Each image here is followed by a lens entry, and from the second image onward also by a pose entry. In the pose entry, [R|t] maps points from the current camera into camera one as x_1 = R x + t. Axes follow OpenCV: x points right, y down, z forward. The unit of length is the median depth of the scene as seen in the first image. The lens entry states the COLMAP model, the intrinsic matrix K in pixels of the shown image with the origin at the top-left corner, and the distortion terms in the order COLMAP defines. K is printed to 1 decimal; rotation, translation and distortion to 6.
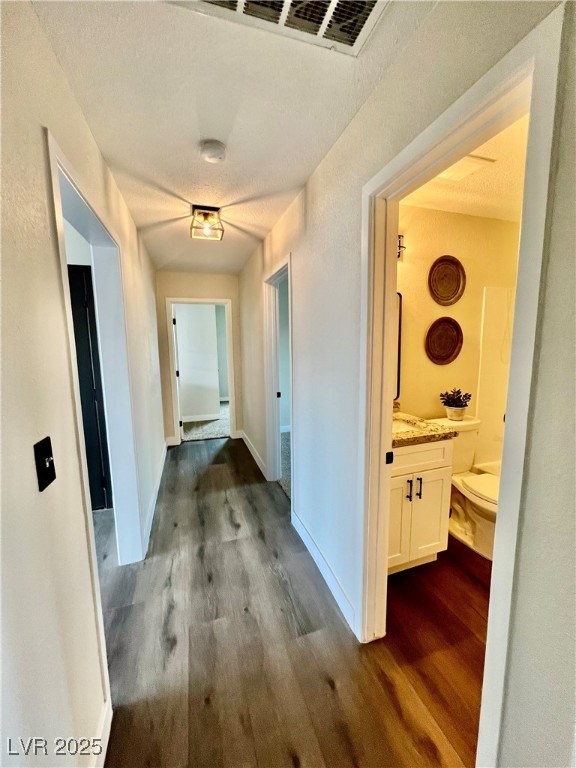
lens RADIAL K [[307.5, 0, 291.6], [0, 307.5, 382.1], [0, 0, 1]] dist [-0.003869, -0.000182]
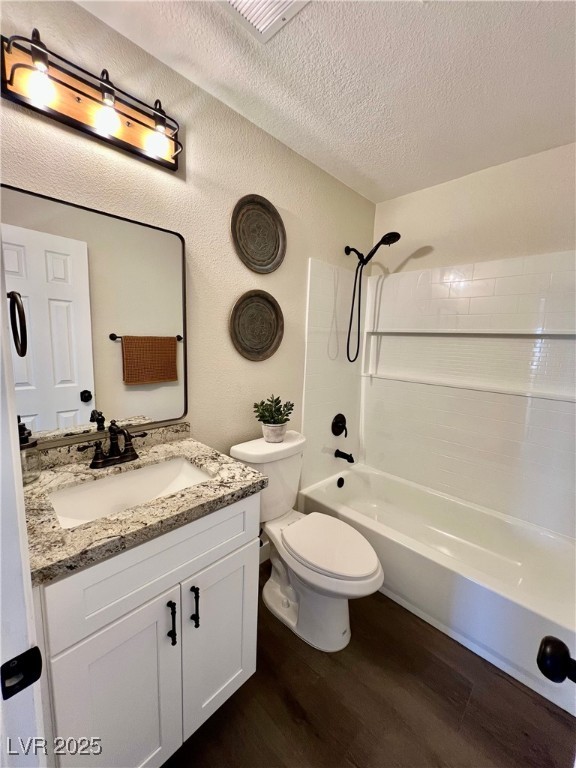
lens RADIAL K [[307.5, 0, 288.1], [0, 307.5, 382.7], [0, 0, 1]] dist [-0.003869, -0.000182]
pose [[0.892094, -0.018196, 0.451484, 0.252468], [0.008939, 0.999704, 0.022627, -0.023885], [-0.451762, -0.016150, 0.891992, 0.371772]]
